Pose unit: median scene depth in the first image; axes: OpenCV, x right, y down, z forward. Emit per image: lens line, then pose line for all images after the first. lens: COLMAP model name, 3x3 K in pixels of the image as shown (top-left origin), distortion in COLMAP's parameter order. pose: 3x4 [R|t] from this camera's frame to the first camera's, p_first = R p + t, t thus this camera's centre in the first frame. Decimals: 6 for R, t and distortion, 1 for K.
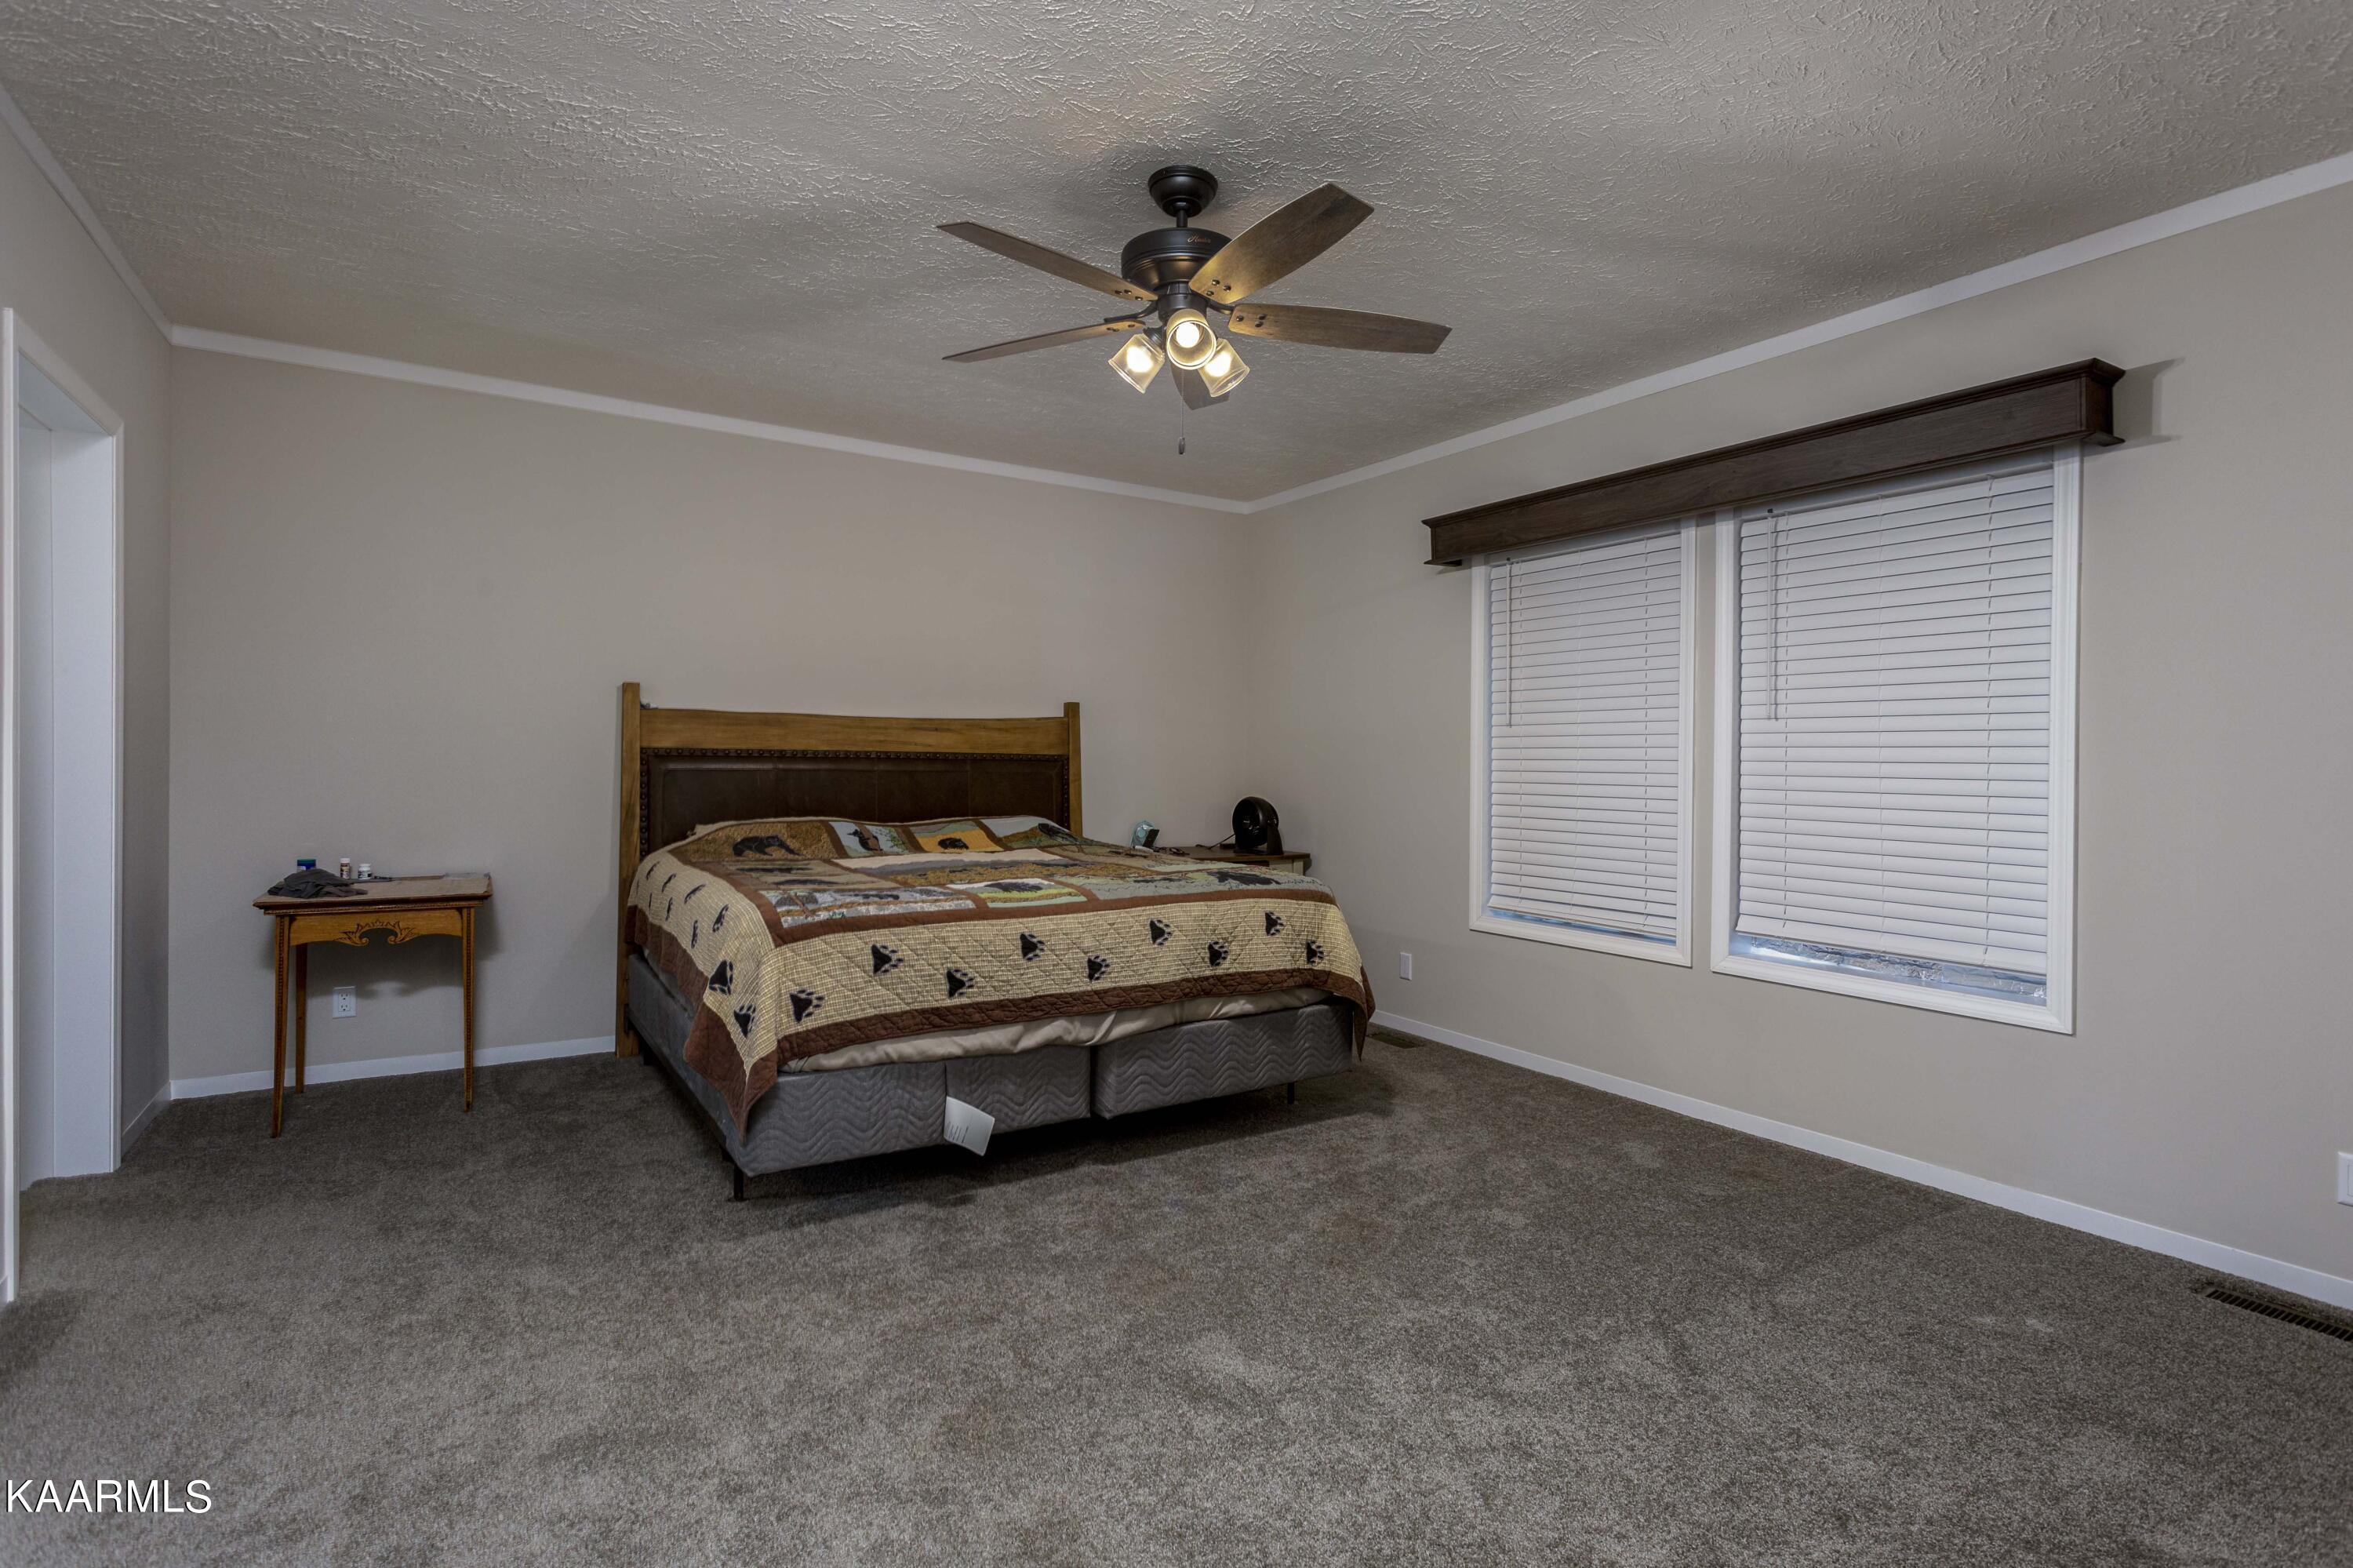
lens RADIAL K [[1113.8, 0, 1187.7], [0, 1113.8, 789.5], [0, 0, 1]] dist [0.002634, 0.000770]
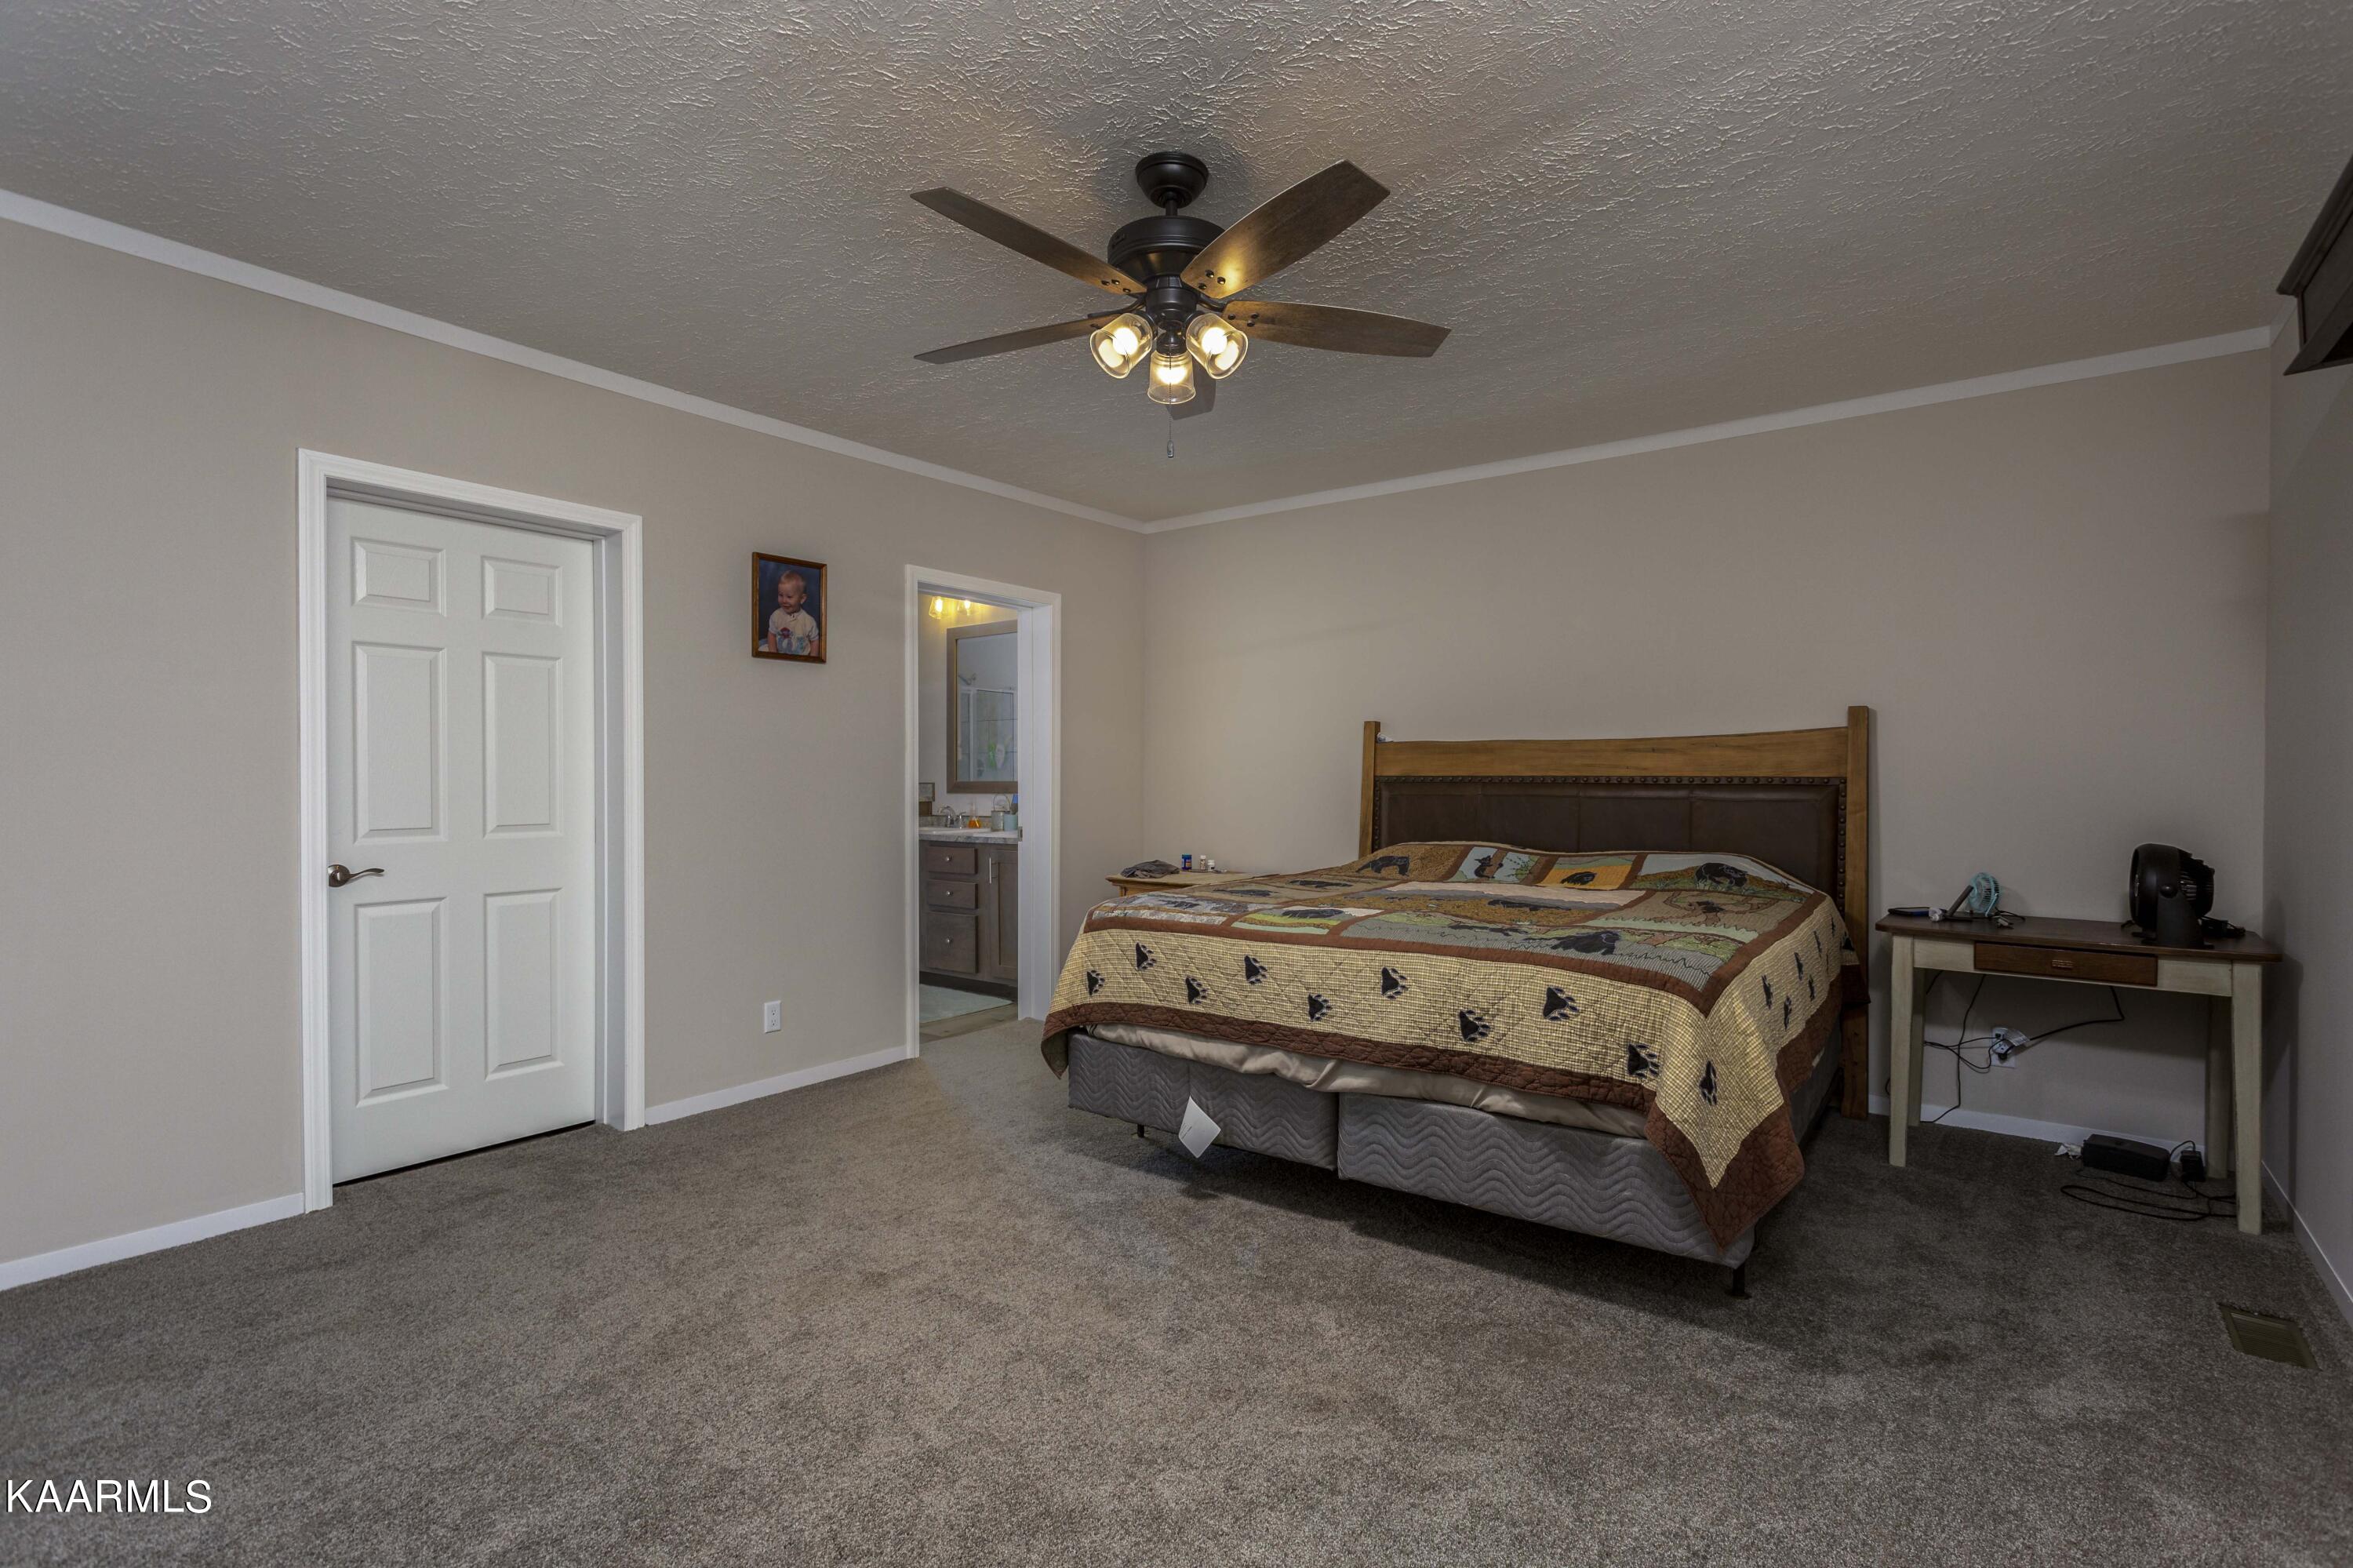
lens RADIAL K [[1113.8, 0, 1187.7], [0, 1113.8, 789.5], [0, 0, 1]] dist [0.002634, 0.000770]
pose [[0.362174, -0.004314, -0.932101, 0.735654], [-0.019982, 0.999724, -0.012391, -0.007780], [0.931896, 0.023113, 0.361987, 0.550042]]
